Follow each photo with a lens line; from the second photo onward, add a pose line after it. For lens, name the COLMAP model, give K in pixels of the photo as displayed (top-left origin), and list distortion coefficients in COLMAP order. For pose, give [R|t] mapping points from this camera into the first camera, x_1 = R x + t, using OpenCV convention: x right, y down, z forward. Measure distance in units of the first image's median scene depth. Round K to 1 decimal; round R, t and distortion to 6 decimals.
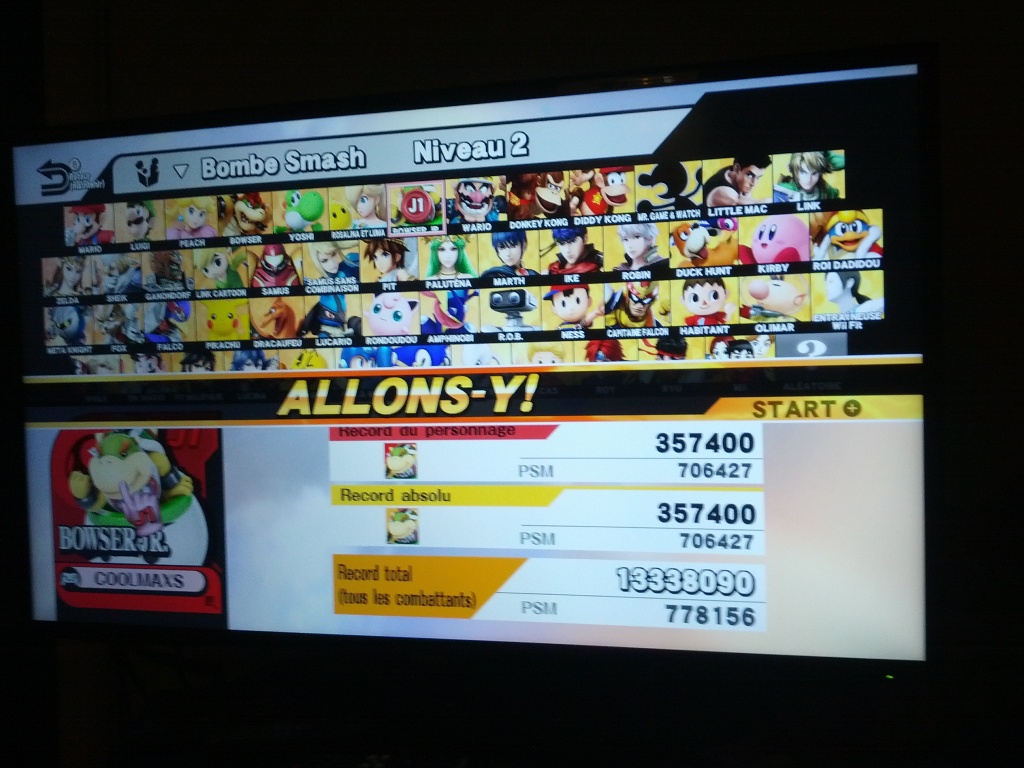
lens RADIAL K [[1096.7, 0, 509.3], [0, 1096.7, 380.0], [0, 0, 1]] dist [0.118440, -0.574115]
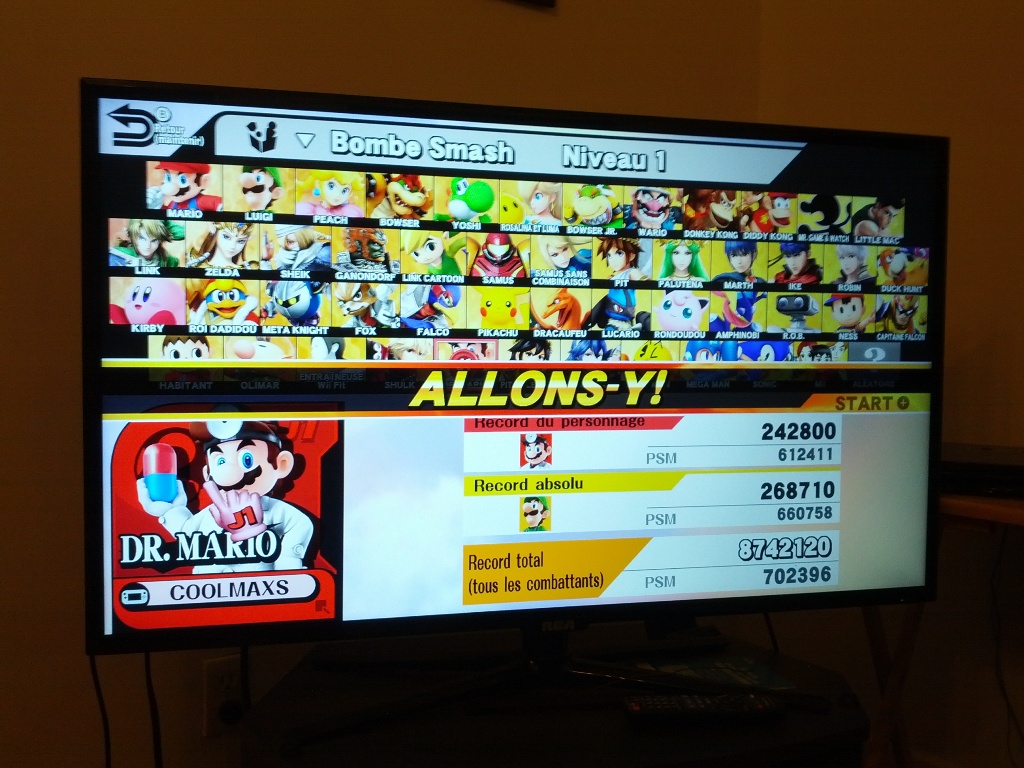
lens RADIAL K [[1016.6, 0, 539.1], [0, 1016.6, 386.1], [0, 0, 1]] dist [0.115309, -0.416856]
pose [[0.865915, 0.015194, 0.499960, -0.583795], [-0.018174, 0.999834, 0.001092, 0.011389], [-0.499861, -0.010032, 0.866048, 0.170380]]
